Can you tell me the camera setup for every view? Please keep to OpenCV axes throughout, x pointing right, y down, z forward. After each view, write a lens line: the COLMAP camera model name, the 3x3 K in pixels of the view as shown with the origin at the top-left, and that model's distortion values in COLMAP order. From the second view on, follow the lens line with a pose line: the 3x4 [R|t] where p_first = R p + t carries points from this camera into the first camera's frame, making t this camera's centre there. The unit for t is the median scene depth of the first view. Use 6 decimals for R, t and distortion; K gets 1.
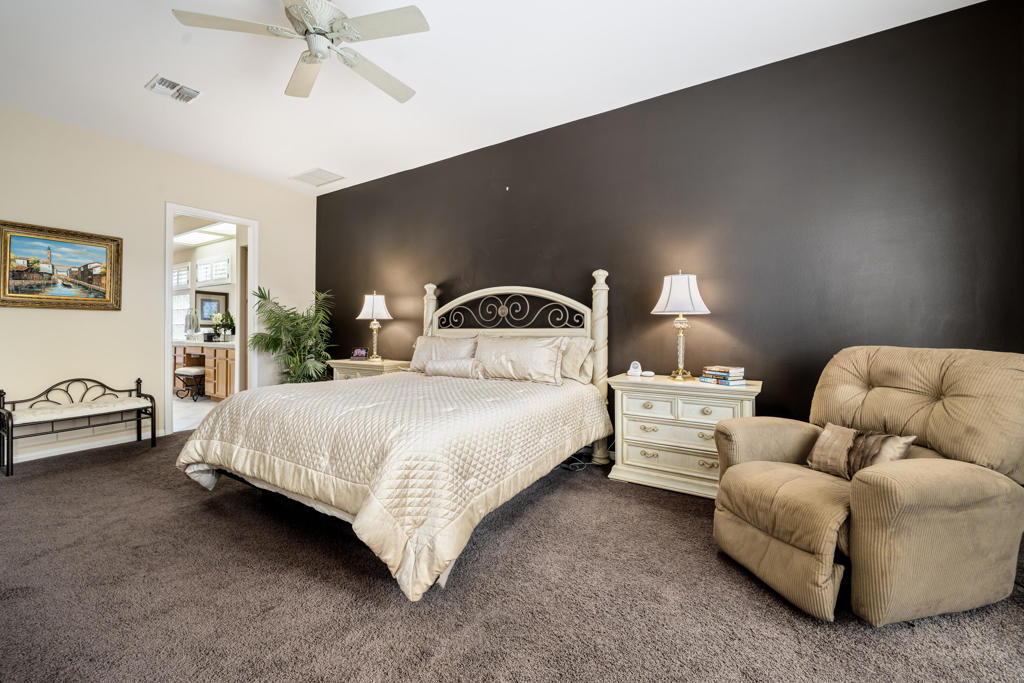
lens RADIAL K [[373.9, 0, 513.2], [0, 373.9, 334.9], [0, 0, 1]] dist [-0.015009, -0.000028]
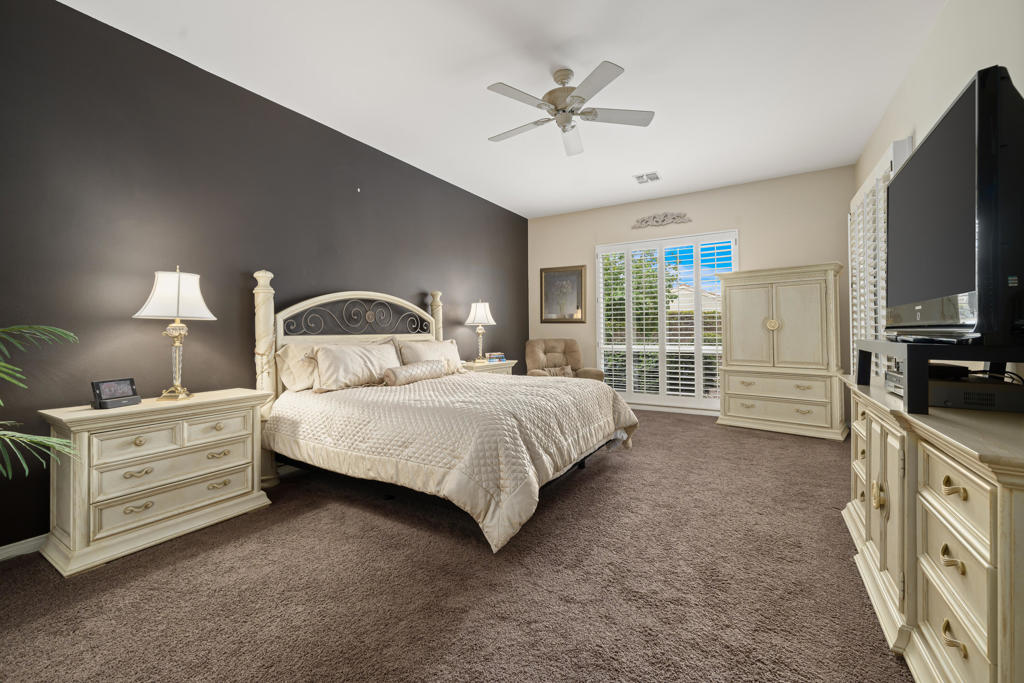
lens RADIAL K [[384.3, 0, 511.3], [0, 384.3, 333.5], [0, 0, 1]] dist [0.003111, 0.000070]
pose [[0.039171, -0.001852, 0.999231, -0.931464], [0.029379, 0.999568, 0.000701, -0.008966], [-0.998801, 0.029329, 0.039209, 0.553615]]
